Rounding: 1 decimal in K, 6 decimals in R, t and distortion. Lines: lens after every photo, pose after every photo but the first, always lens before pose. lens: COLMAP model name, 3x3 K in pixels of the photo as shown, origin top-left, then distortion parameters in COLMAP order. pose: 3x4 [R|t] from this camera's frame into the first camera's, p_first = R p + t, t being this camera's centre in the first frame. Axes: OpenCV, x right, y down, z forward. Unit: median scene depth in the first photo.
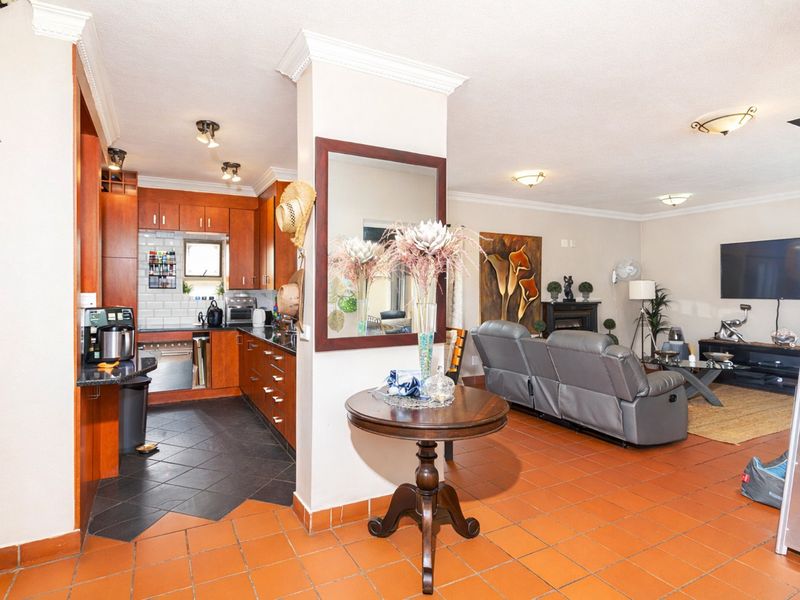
lens RADIAL K [[867.6, 0, 399.1], [0, 867.6, 297.4], [0, 0, 1]] dist [0.105919, -0.131786]
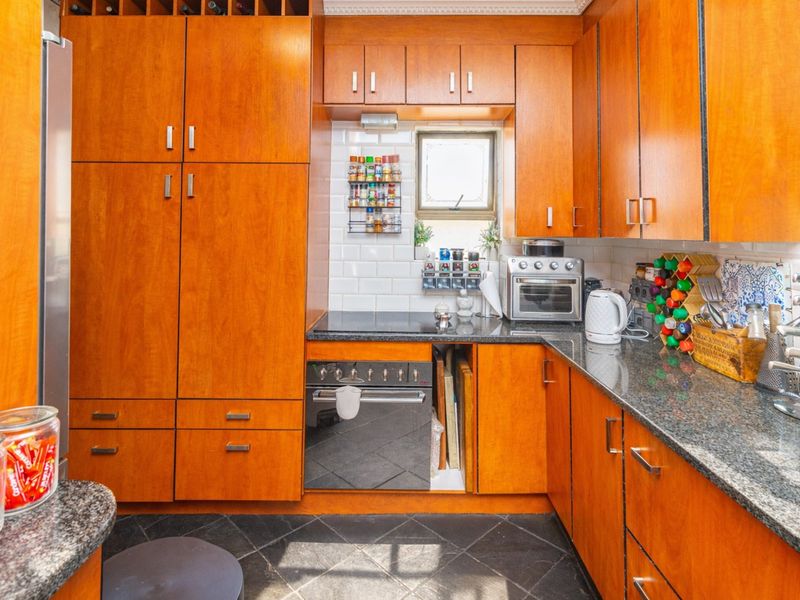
lens RADIAL K [[867.6, 0, 399.1], [0, 867.6, 297.4], [0, 0, 1]] dist [0.105919, -0.131786]
pose [[0.958653, 0.015583, -0.284150, -0.121489], [0.007347, 0.996811, 0.079454, -0.013626], [0.284482, -0.078256, 0.955482, 0.545080]]
